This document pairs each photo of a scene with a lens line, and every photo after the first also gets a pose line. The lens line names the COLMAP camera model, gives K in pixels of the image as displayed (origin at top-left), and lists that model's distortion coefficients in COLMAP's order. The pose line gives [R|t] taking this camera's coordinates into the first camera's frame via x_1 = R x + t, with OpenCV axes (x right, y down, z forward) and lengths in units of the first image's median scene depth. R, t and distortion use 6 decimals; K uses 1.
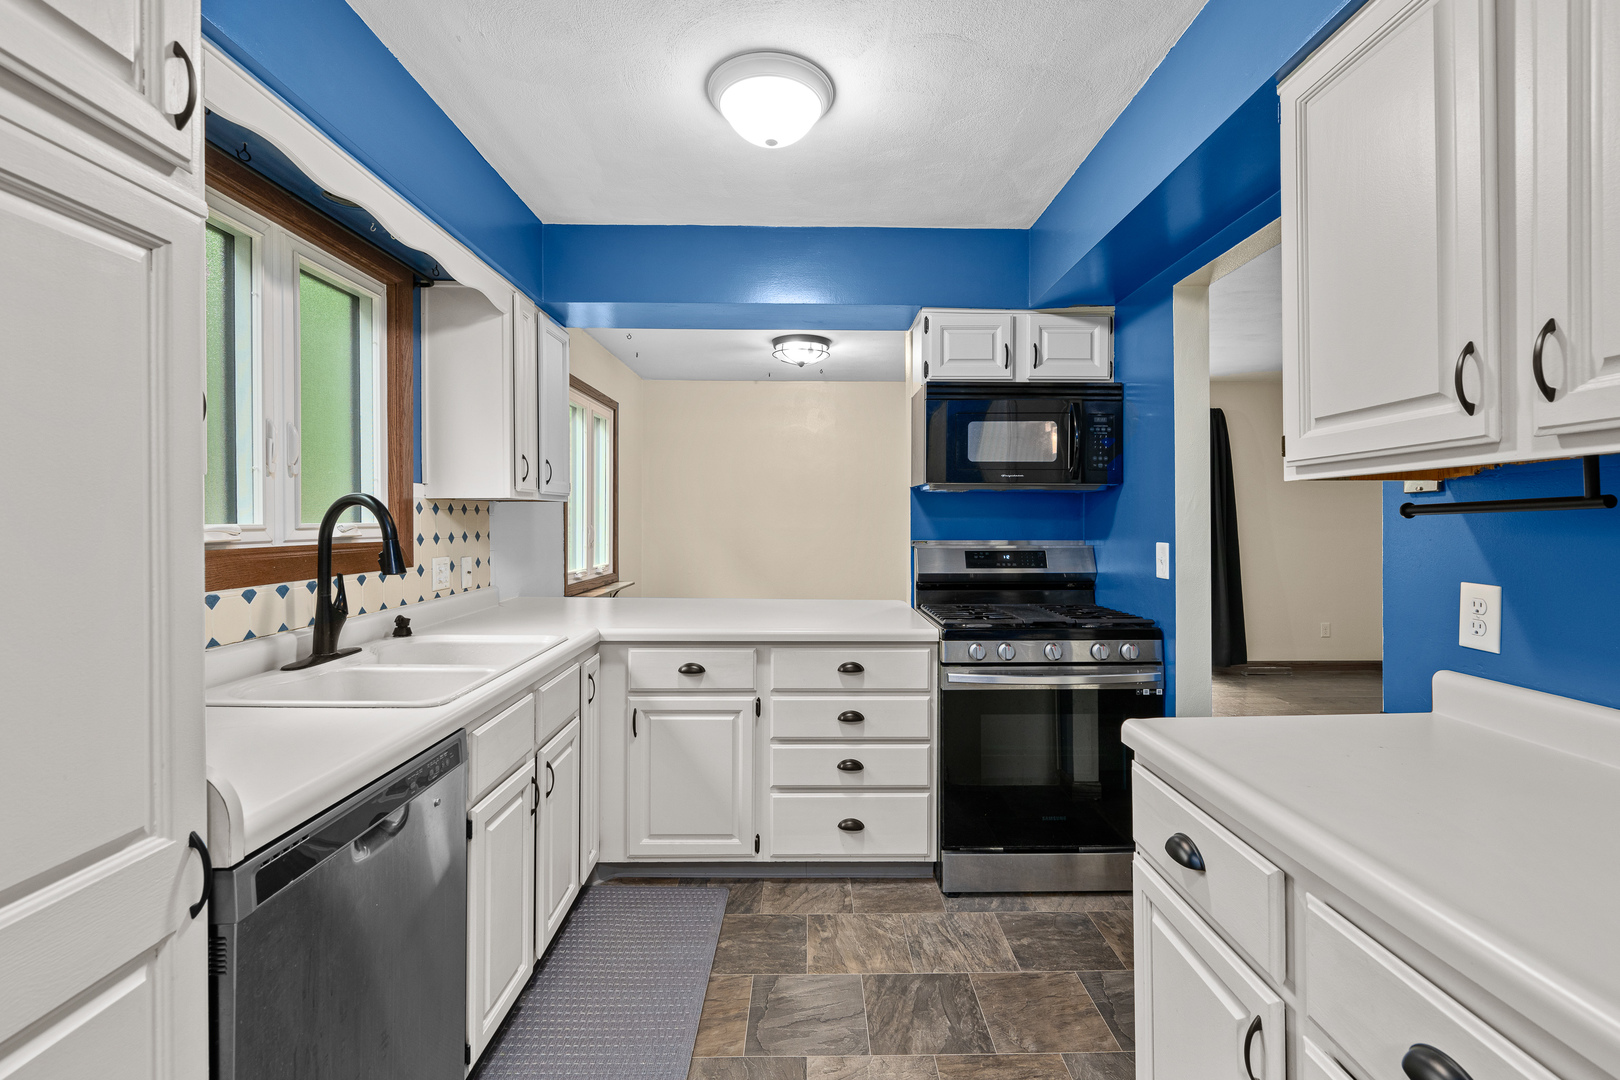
lens RADIAL K [[701.6, 0, 812.6], [0, 701.6, 521.3], [0, 0, 1]] dist [-0.001676, -0.000199]
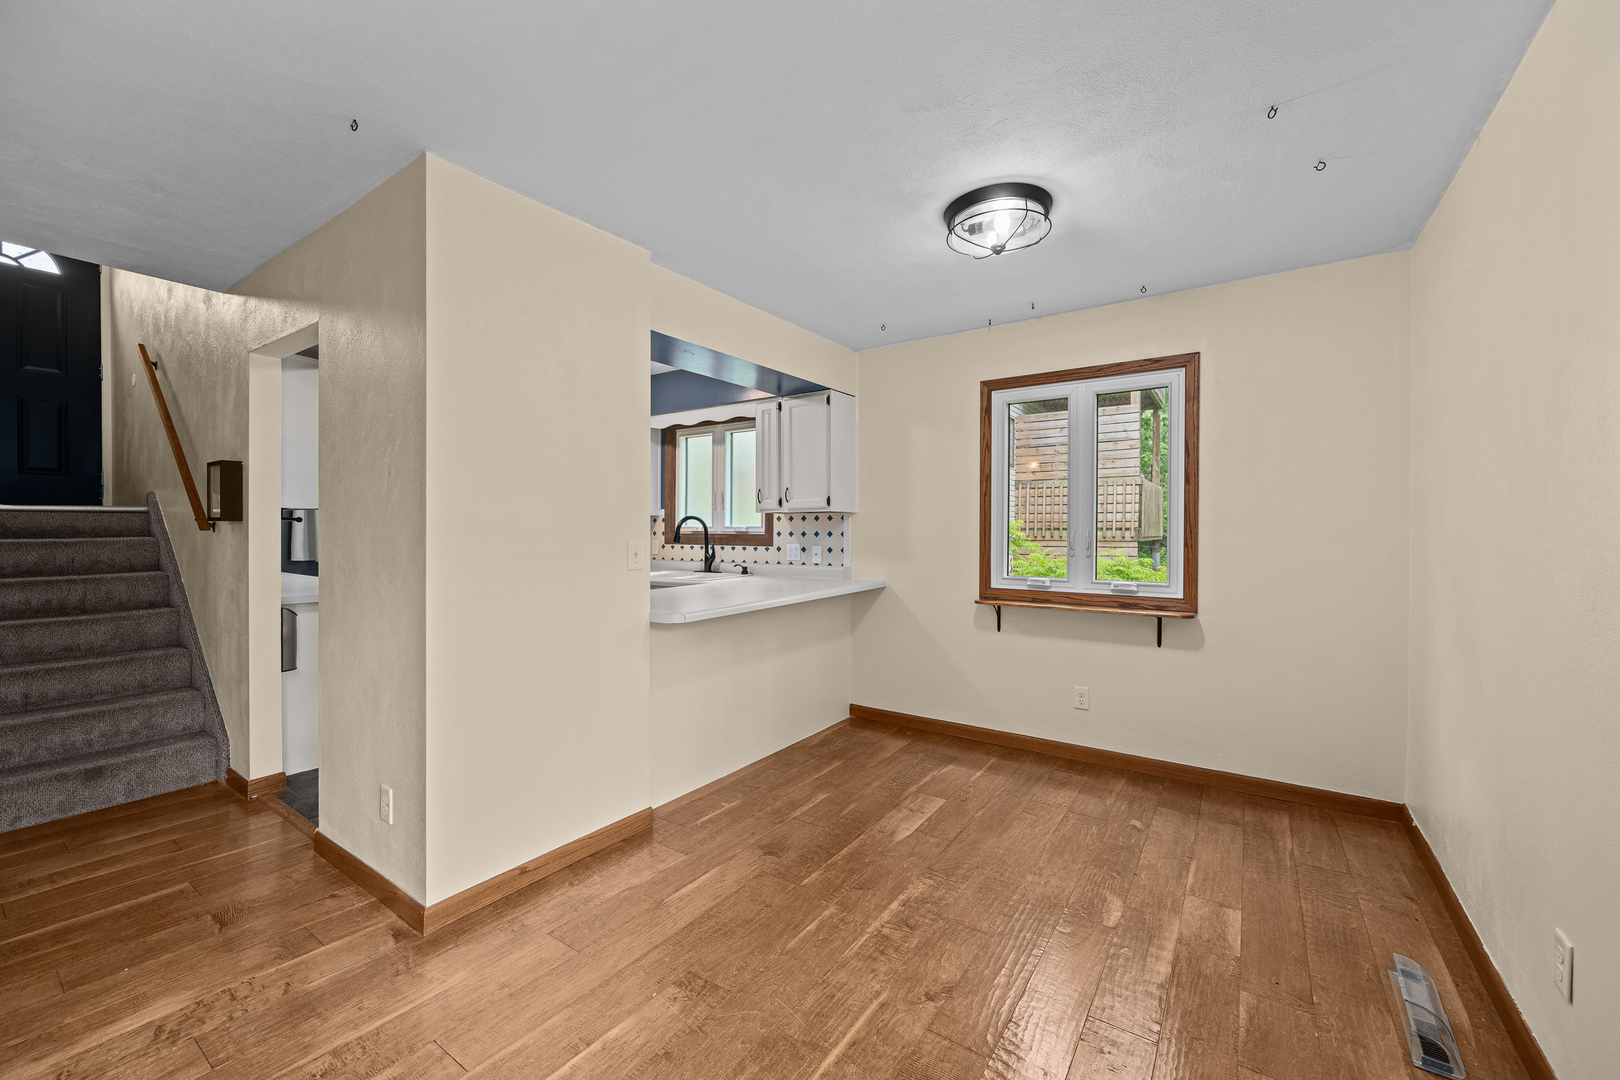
lens RADIAL K [[642.1, 0, 818.3], [0, 642.1, 537.7], [0, 0, 1]] dist [-0.001197, -0.000199]
pose [[-0.572640, 0.014415, -0.819680, 0.937695], [-0.001361, 0.999827, 0.018533, 0.001965], [0.819806, 0.011728, -0.572521, 2.215353]]
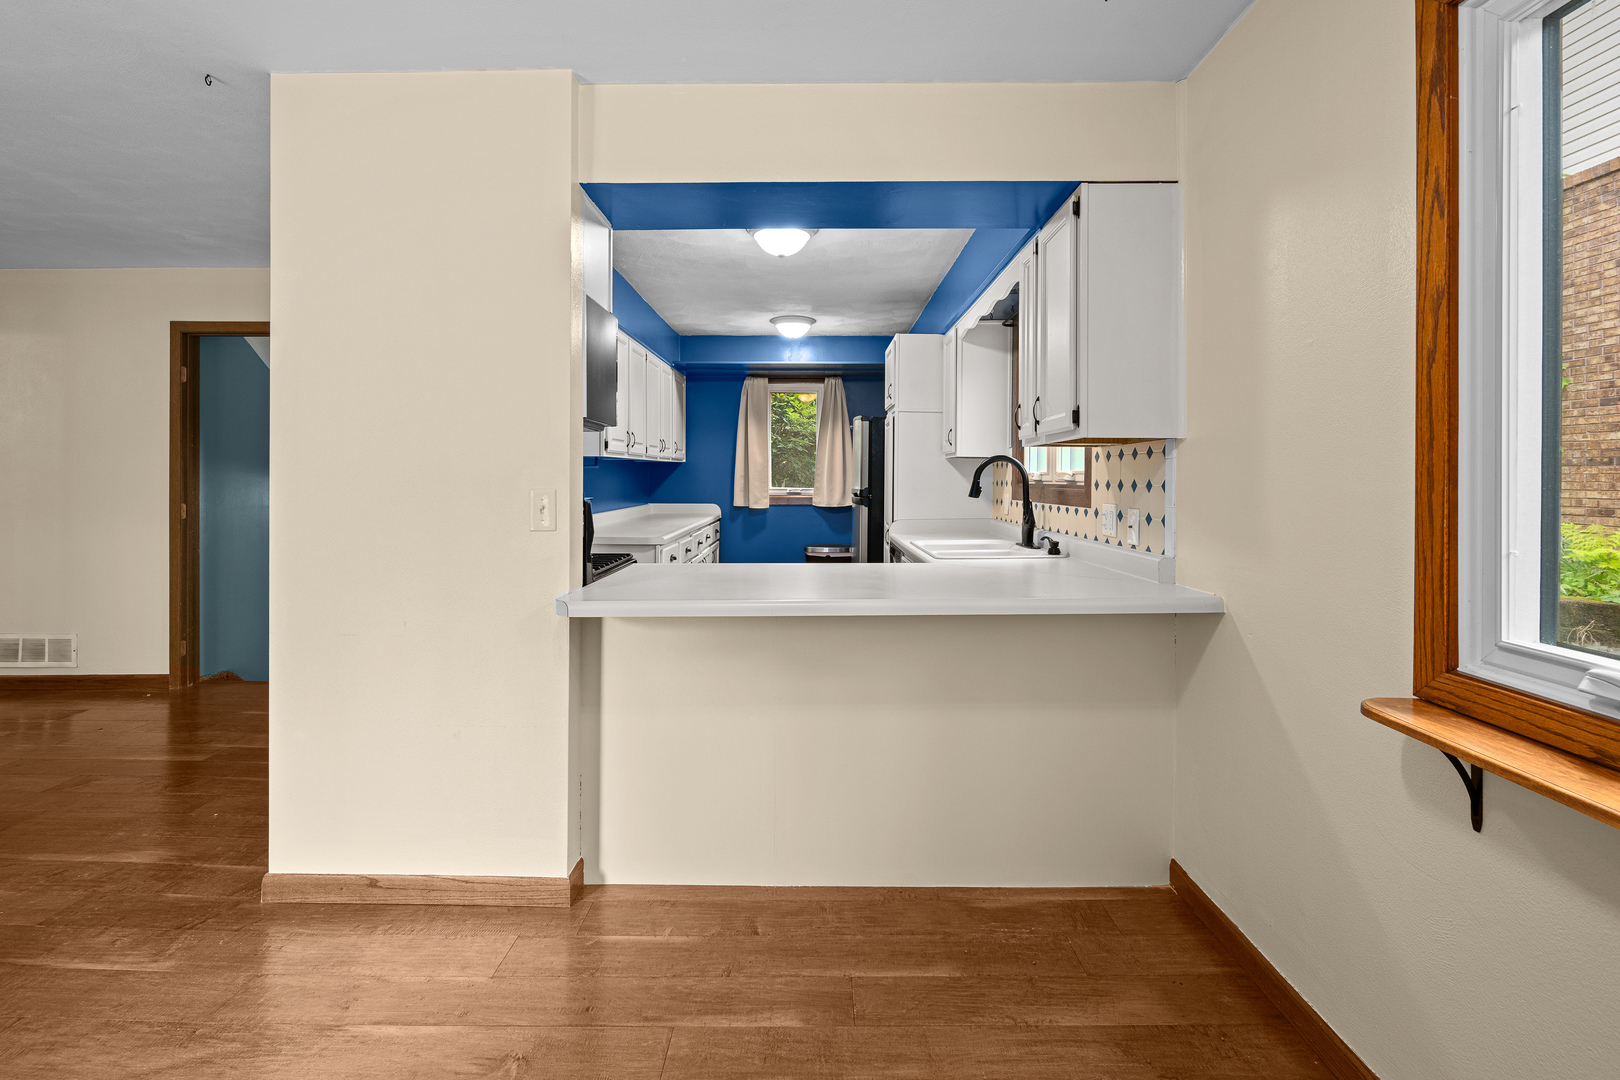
lens RADIAL K [[720.7, 0, 807.6], [0, 720.7, 478.1], [0, 0, 1]] dist [-0.000680, -0.000146]
pose [[-0.999677, 0.002031, 0.025317, -0.132582], [0.002076, 0.999996, 0.001762, 0.012073], [-0.025314, 0.001814, -0.999678, 2.194053]]
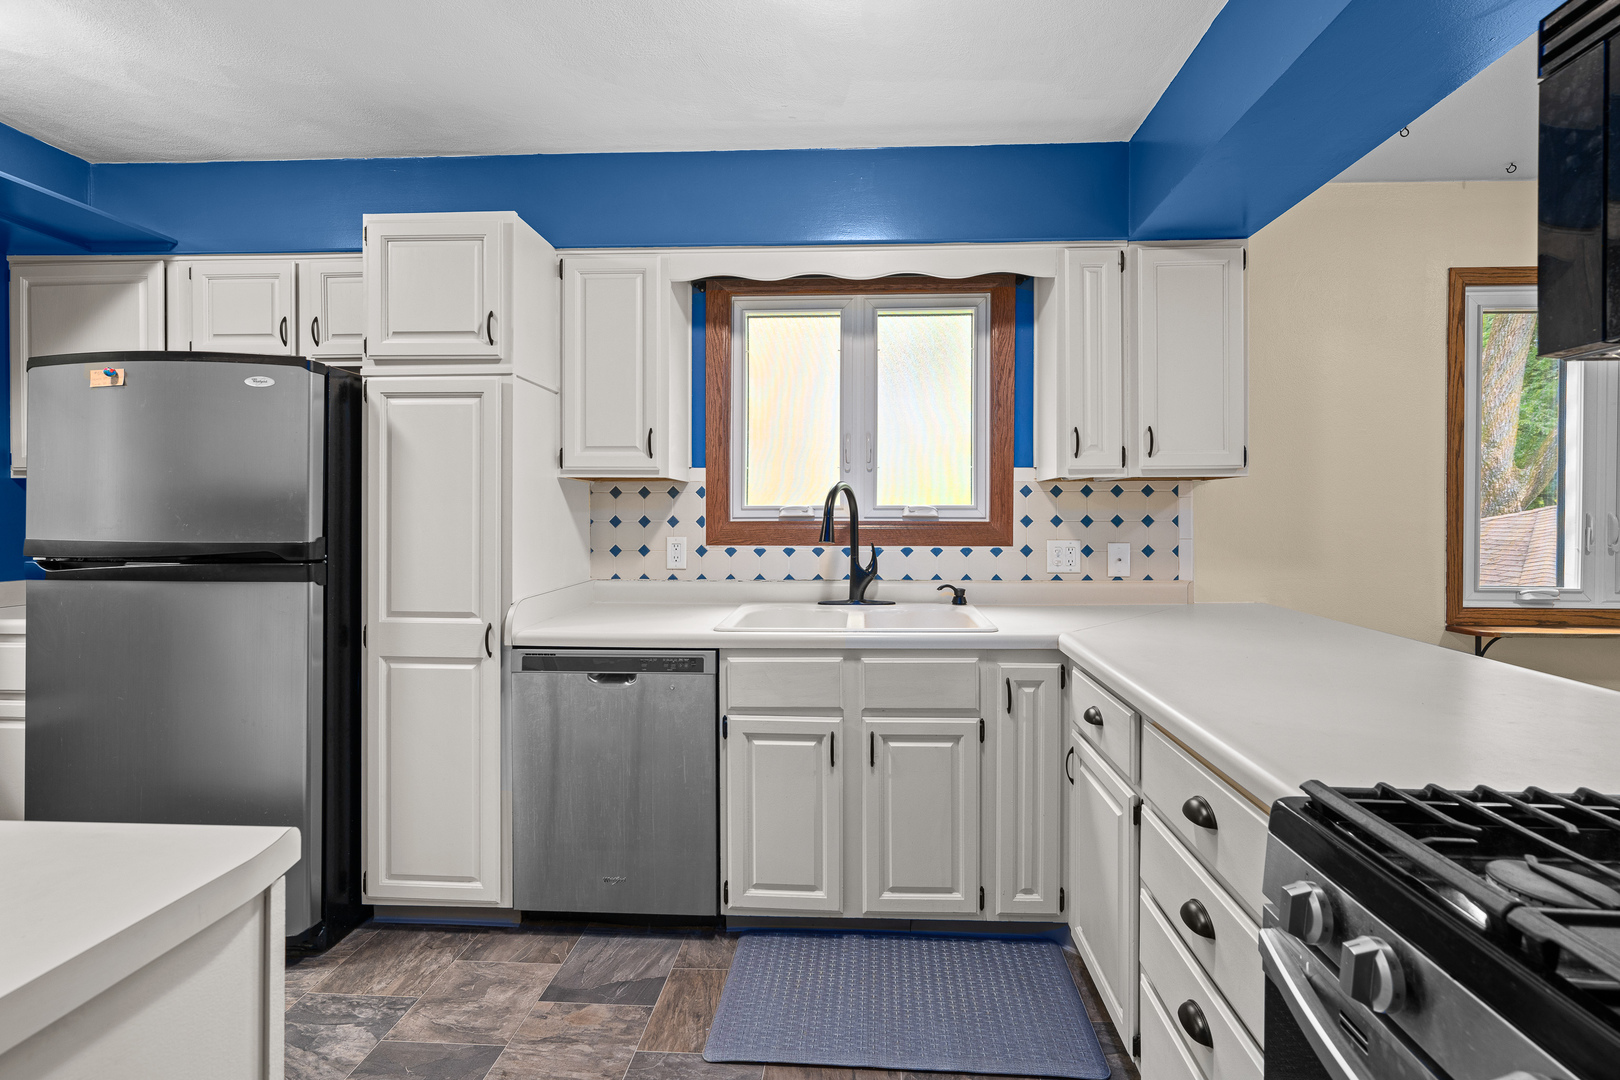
lens RADIAL K [[729.0, 0, 843.0], [0, 729.0, 517.8], [0, 0, 1]] dist [-0.000175, 0.000477]
pose [[-0.055654, 0.006668, -0.998428, 0.552406], [-0.002833, 0.999973, 0.006836, 0.014367], [0.998446, 0.003209, -0.055633, 0.801409]]
